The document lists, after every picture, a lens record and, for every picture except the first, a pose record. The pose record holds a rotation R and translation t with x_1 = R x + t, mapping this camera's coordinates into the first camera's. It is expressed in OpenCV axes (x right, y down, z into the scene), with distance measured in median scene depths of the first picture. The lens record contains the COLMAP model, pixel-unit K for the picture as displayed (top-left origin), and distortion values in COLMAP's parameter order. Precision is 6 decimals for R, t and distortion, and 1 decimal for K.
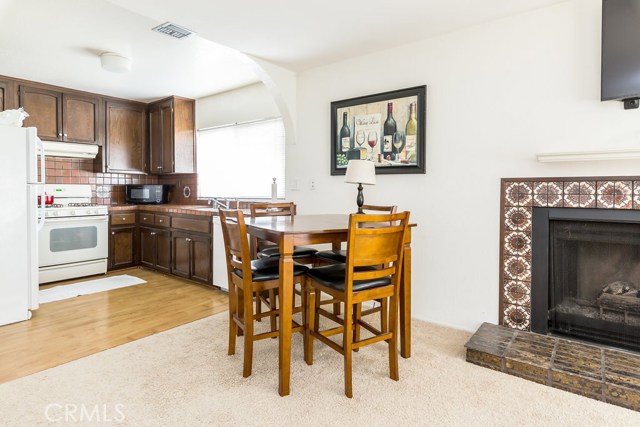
lens RADIAL K [[354.7, 0, 318.7], [0, 354.7, 194.4], [0, 0, 1]] dist [-0.001356, -0.000716]
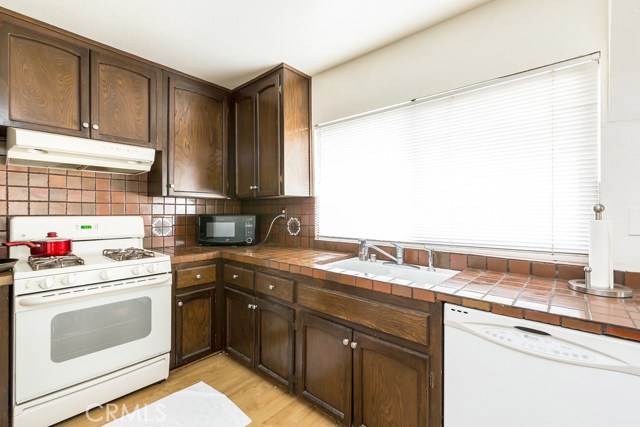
lens RADIAL K [[280.5, 0, 322.0], [0, 280.5, 210.2], [0, 0, 1]] dist [0.000191, 0.000093]
pose [[0.999492, -0.004548, -0.031558, -0.389662], [0.003934, 0.999802, -0.019491, -0.032778], [0.031640, 0.019357, 0.999312, 0.641016]]
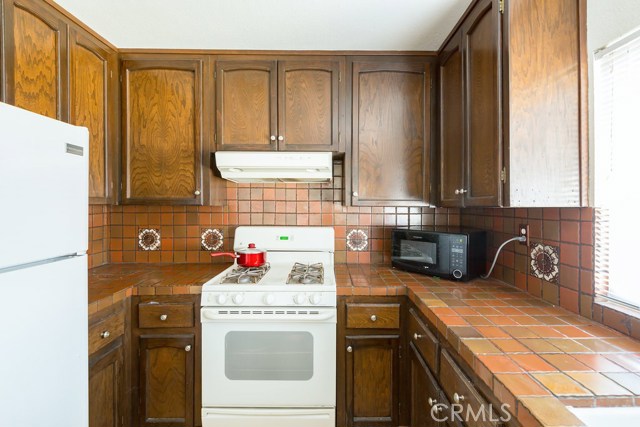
lens RADIAL K [[284.9, 0, 327.4], [0, 284.9, 205.3], [0, 0, 1]] dist [-0.000236, -0.000045]
pose [[0.636528, -0.001998, -0.771251, -0.376324], [-0.013385, 0.999817, -0.013636, -0.068087], [0.771138, 0.019003, 0.636385, 0.861310]]
